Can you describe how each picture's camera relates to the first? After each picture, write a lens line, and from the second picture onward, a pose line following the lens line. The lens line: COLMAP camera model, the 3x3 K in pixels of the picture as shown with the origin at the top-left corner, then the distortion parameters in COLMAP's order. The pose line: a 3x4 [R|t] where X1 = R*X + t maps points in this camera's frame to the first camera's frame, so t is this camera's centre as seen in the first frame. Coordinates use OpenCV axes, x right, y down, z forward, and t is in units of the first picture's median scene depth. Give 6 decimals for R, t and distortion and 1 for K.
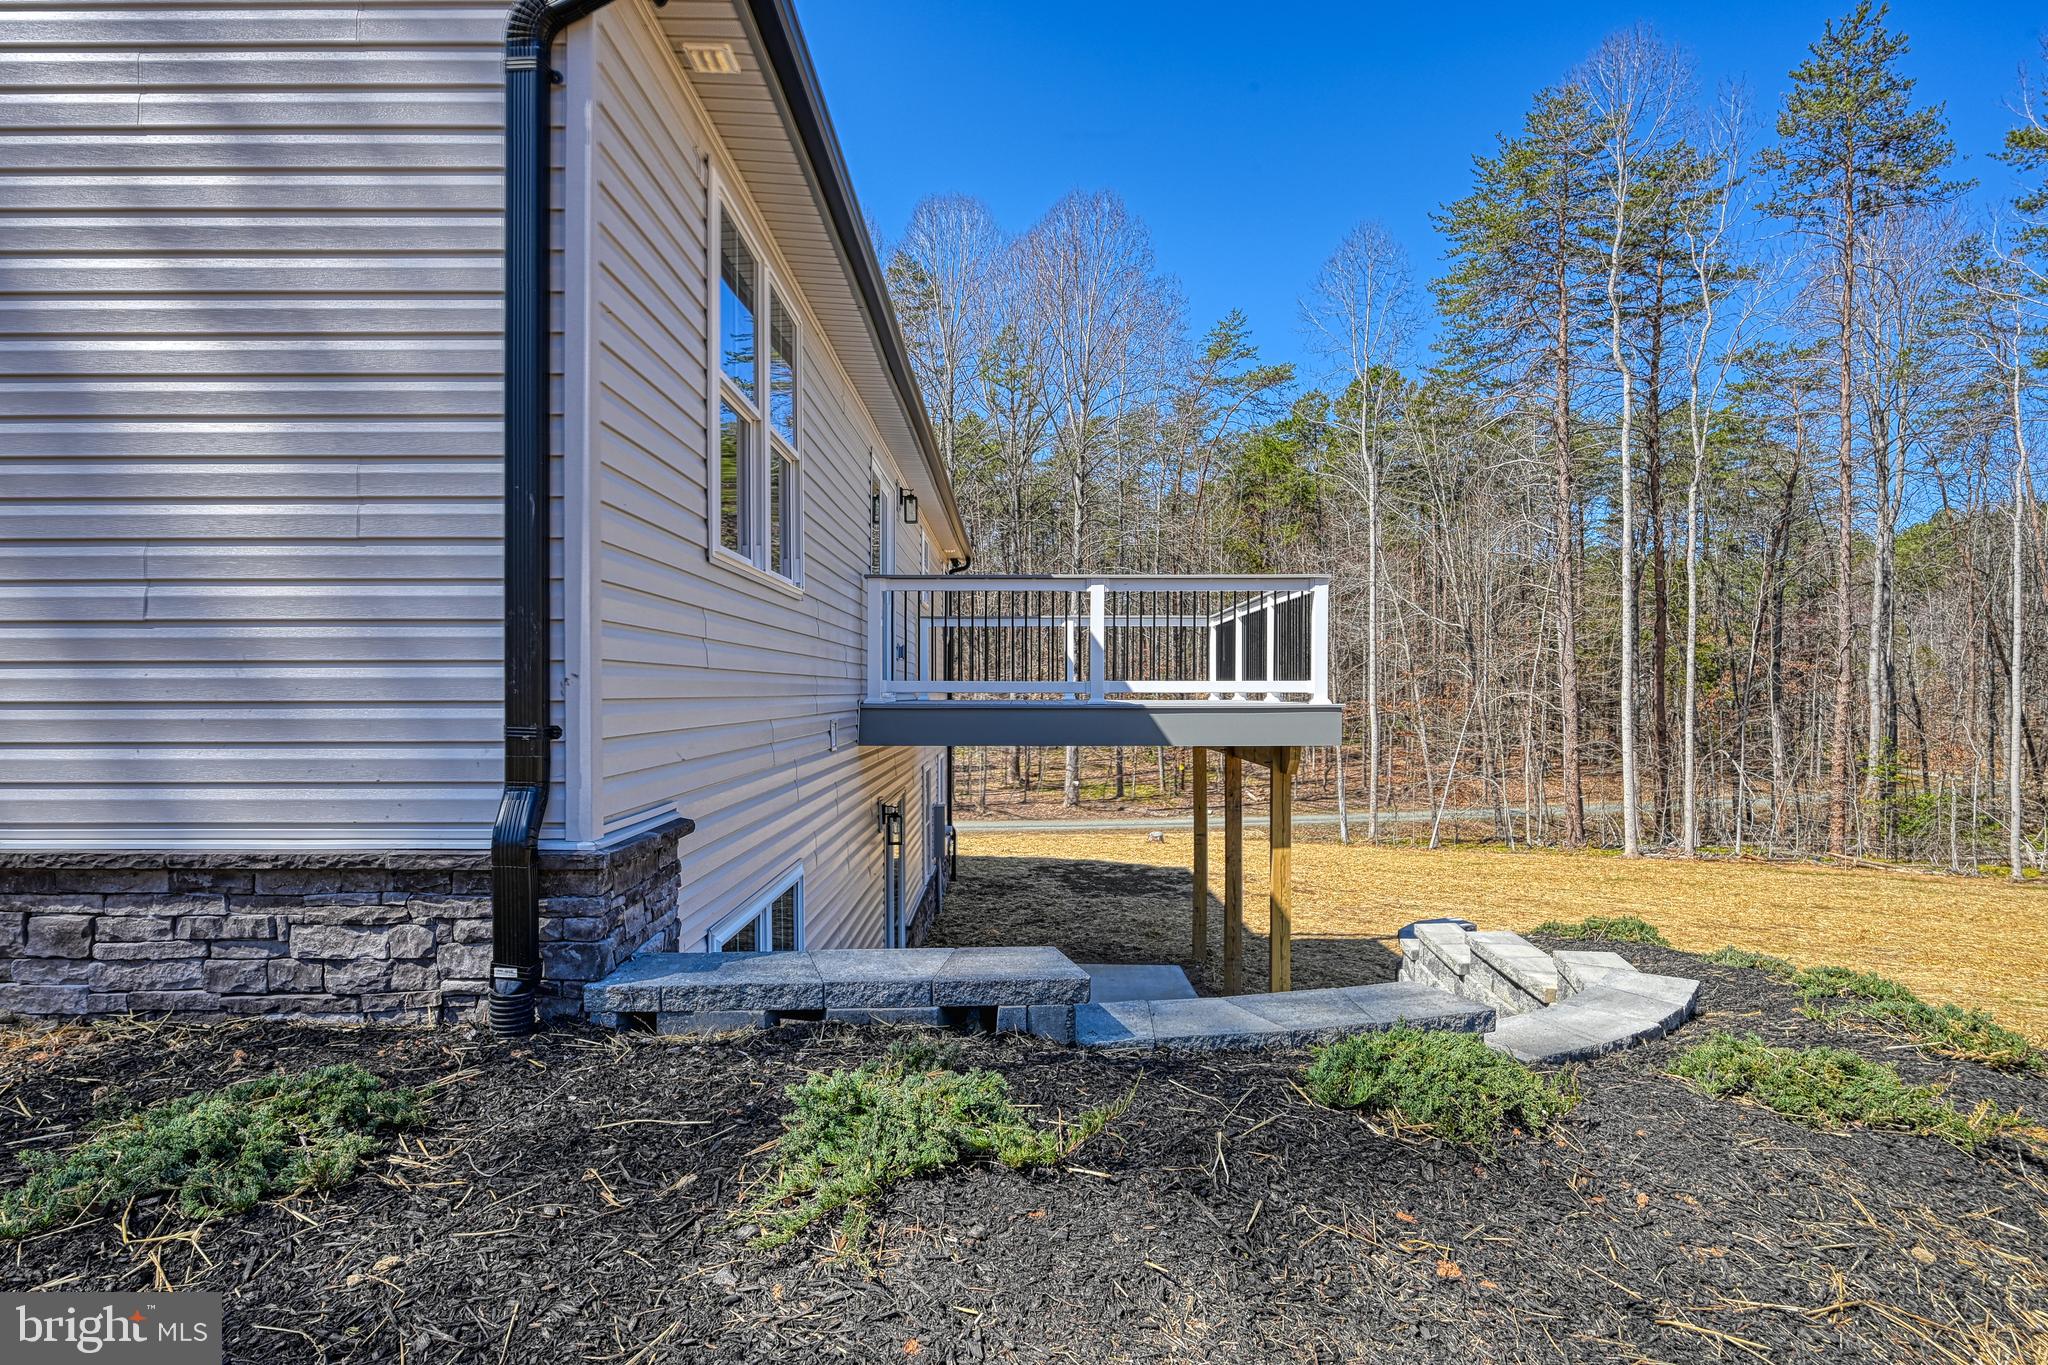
lens RADIAL K [[1195.8, 0, 1024.0], [0, 1195.8, 682.5], [0, 0, 1]] dist [0.001510, 0.000399]
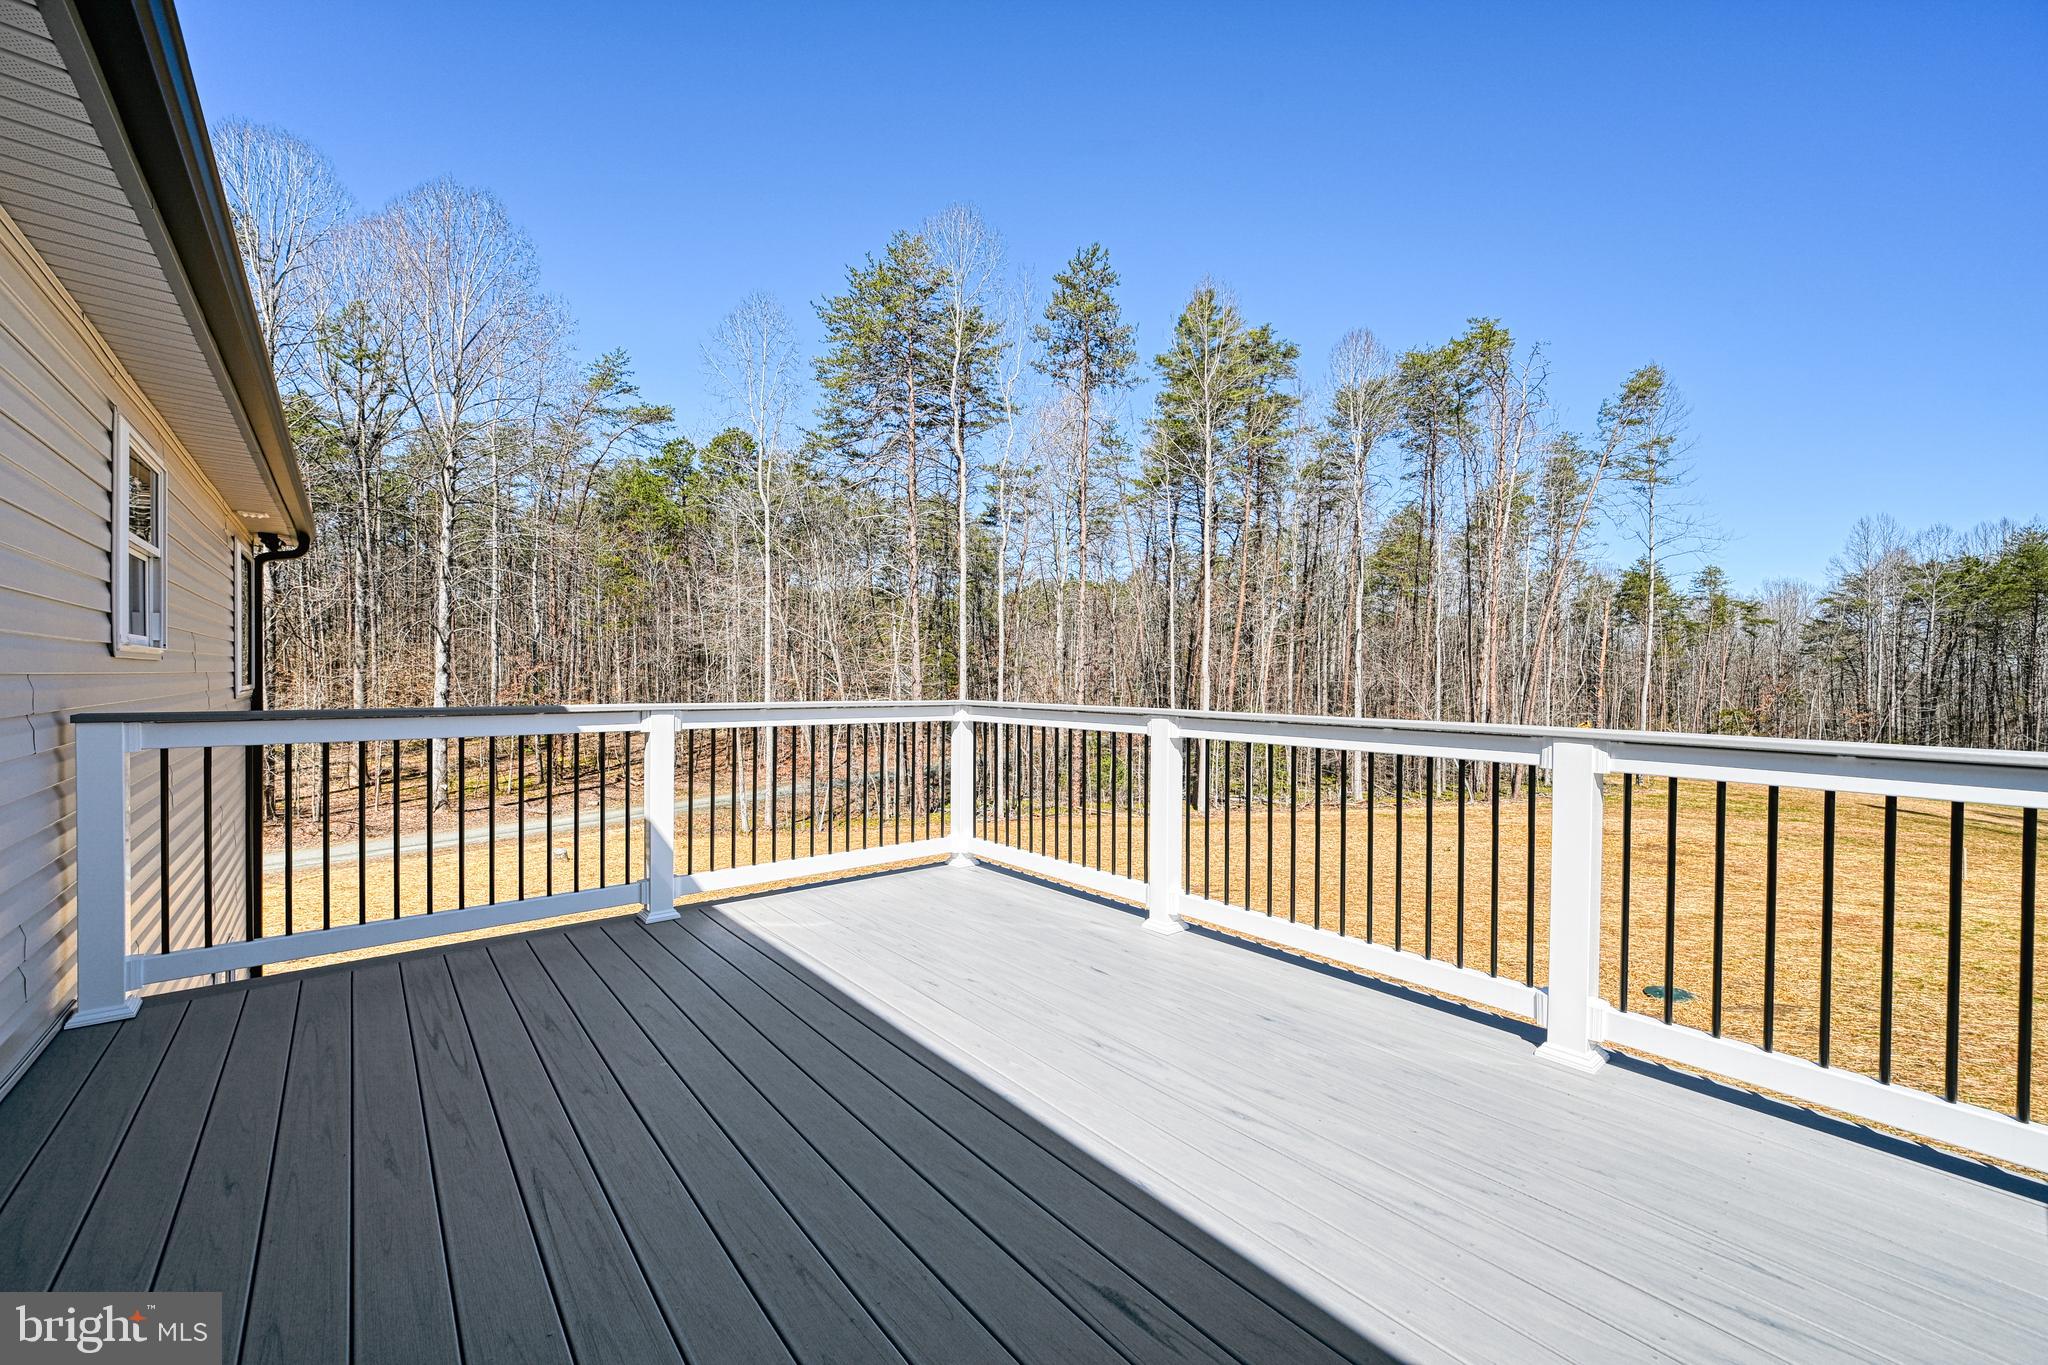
lens RADIAL K [[797.3, 0, 1024.0], [0, 797.3, 682.5], [0, 0, 1]] dist [0.000304, -0.000029]
pose [[0.768932, 0.003995, 0.639318, -0.010541], [-0.018772, 0.999690, 0.016331, -0.019626], [-0.639055, -0.024559, 0.768769, 0.203346]]
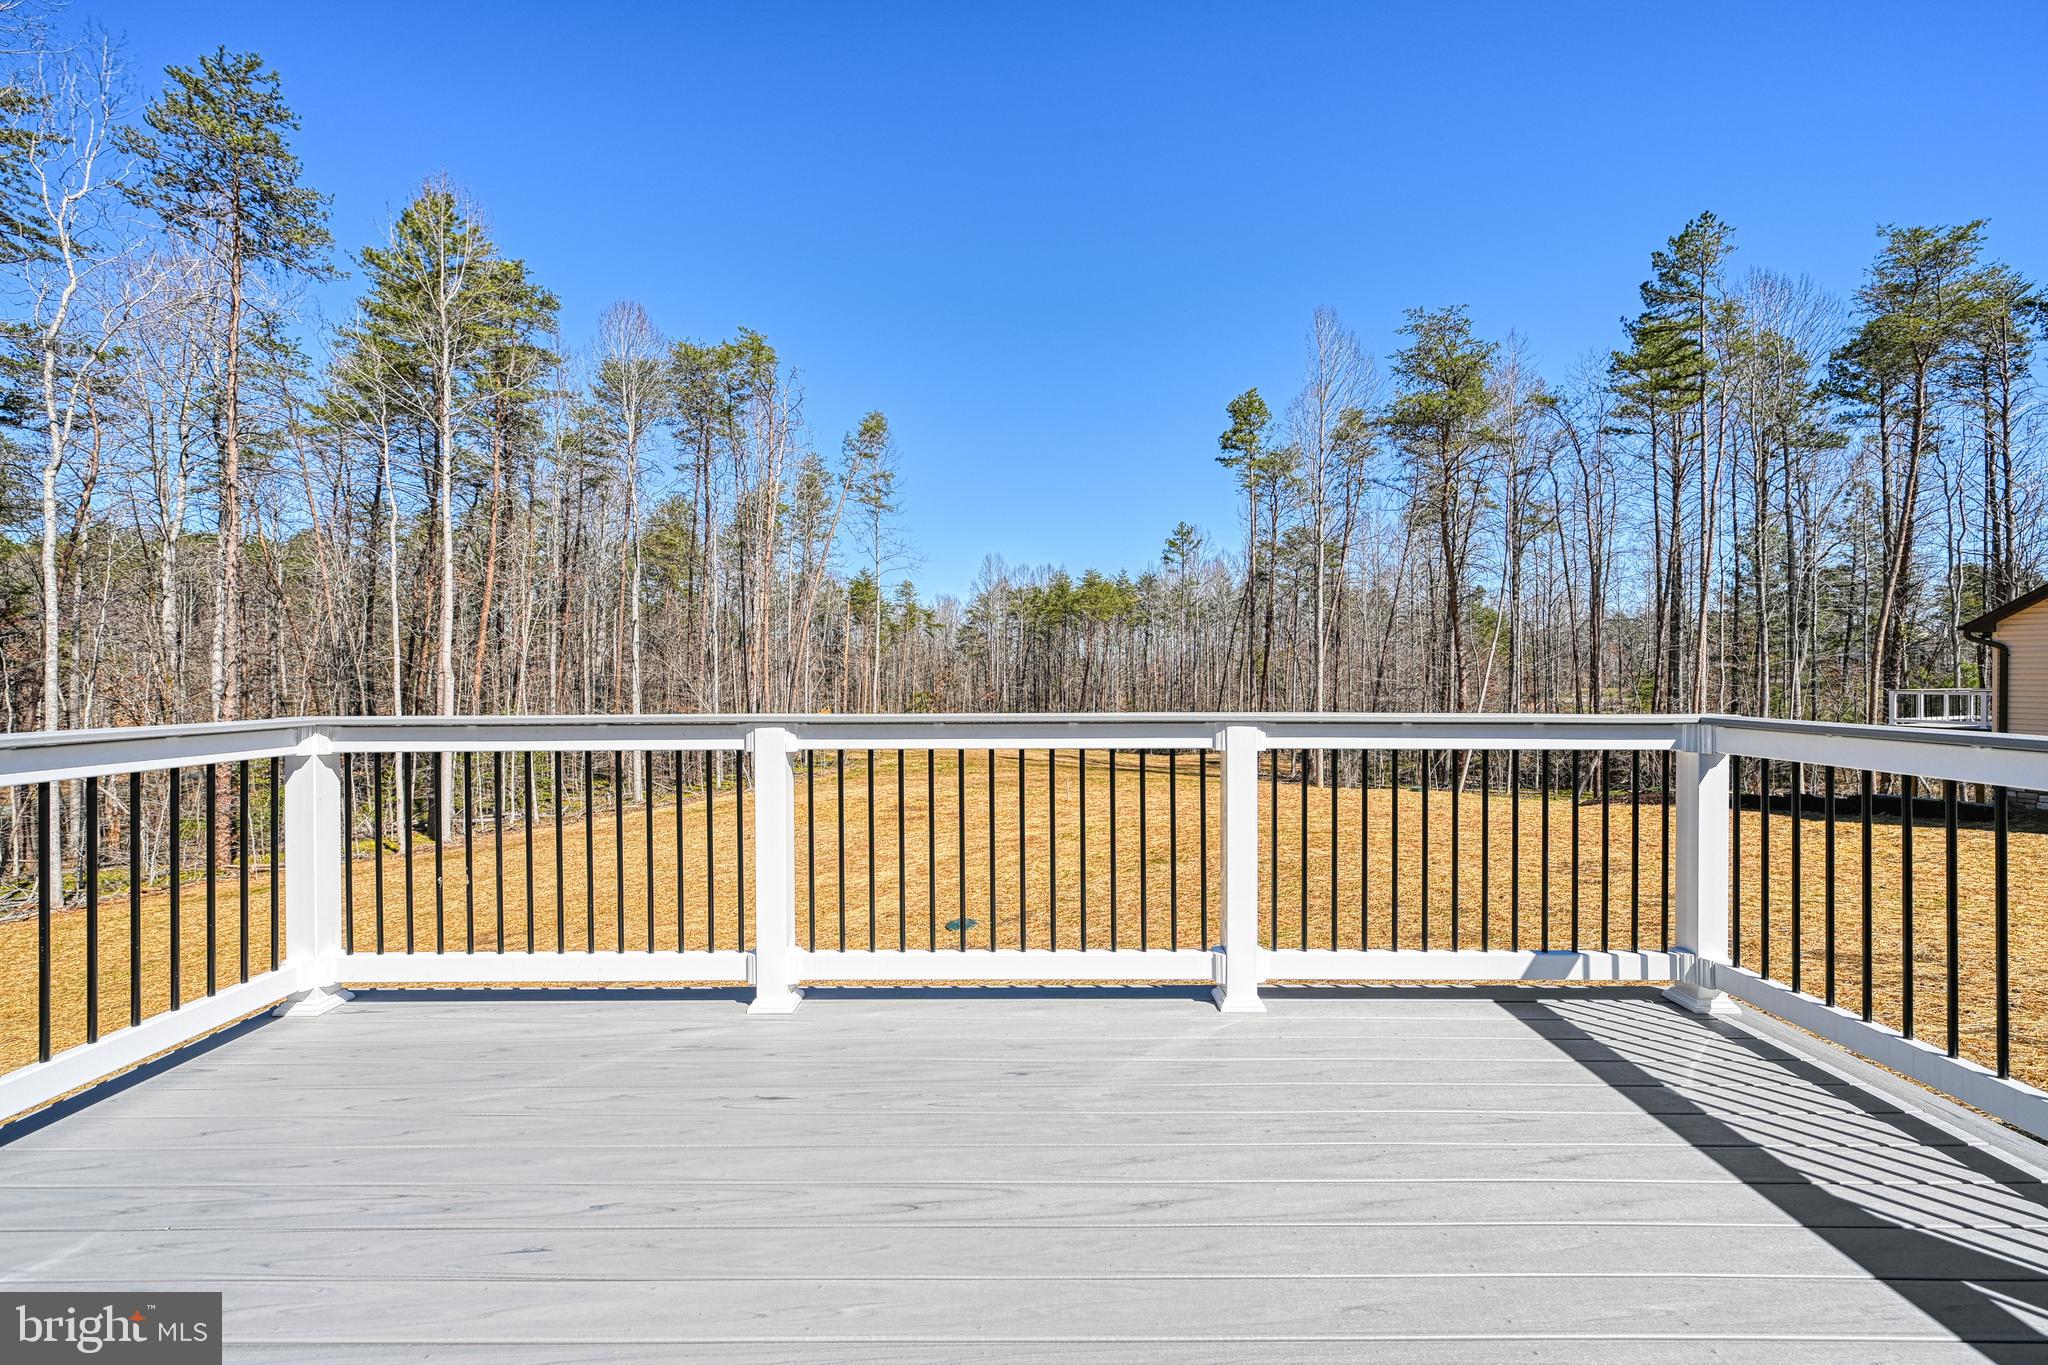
lens RADIAL K [[815.9, 0, 1029.3], [0, 815.9, 672.7], [0, 0, 1]] dist [-0.003765, -0.000431]
pose [[0.004477, 0.000682, 0.999990, -0.010012], [-0.008885, 0.999960, -0.000642, -0.019250], [-0.999951, -0.008882, 0.004483, 0.232269]]
